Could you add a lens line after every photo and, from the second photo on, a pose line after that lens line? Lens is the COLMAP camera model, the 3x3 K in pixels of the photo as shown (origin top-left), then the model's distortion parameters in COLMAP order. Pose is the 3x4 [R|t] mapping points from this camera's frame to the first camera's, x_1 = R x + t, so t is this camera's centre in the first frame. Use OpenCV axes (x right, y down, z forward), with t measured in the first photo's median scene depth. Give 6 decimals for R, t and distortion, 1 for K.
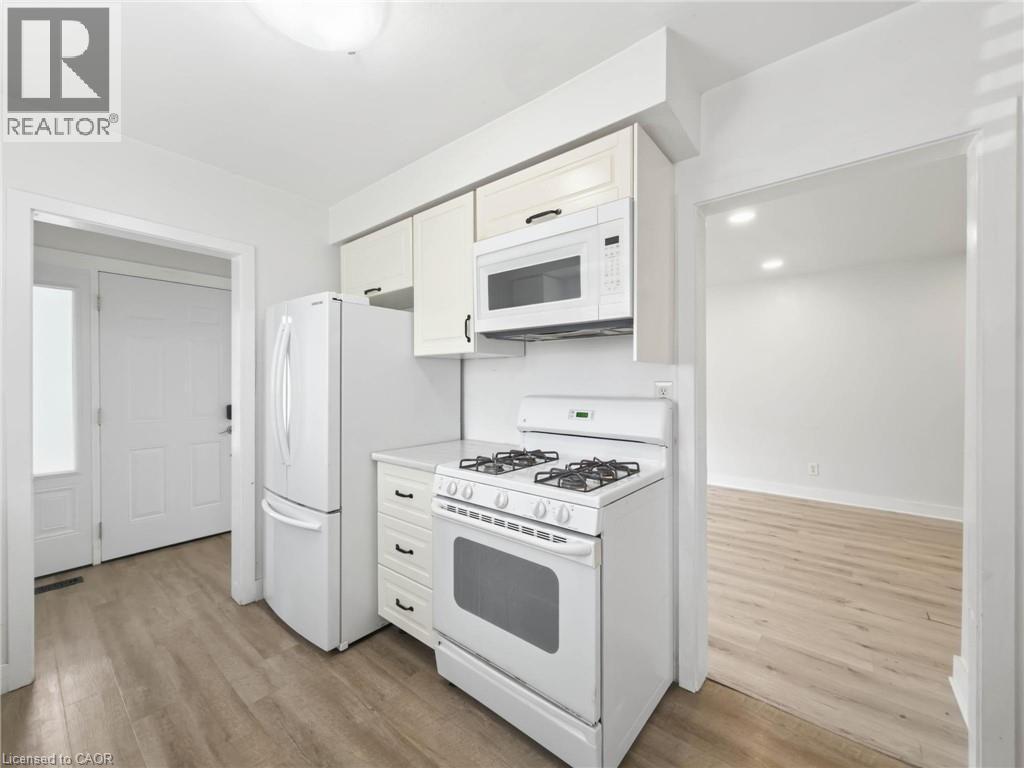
lens RADIAL K [[417.4, 0, 507.6], [0, 417.4, 381.7], [0, 0, 1]] dist [0.000858, -0.000351]
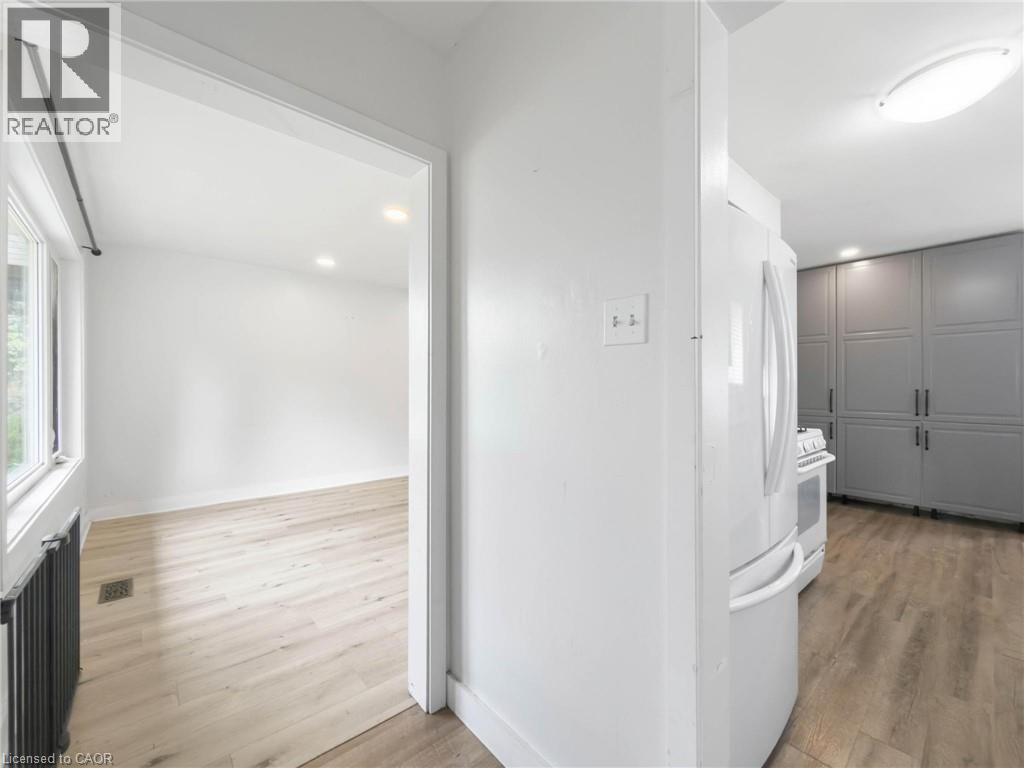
lens RADIAL K [[417.4, 0, 508.3], [0, 417.4, 384.7], [0, 0, 1]] dist [0.000858, -0.000351]
pose [[0.159062, 0.008155, 0.987235, -1.359017], [0.000065, 0.999966, -0.008270, 0.050231], [-0.987269, 0.001379, 0.159056, 1.451306]]
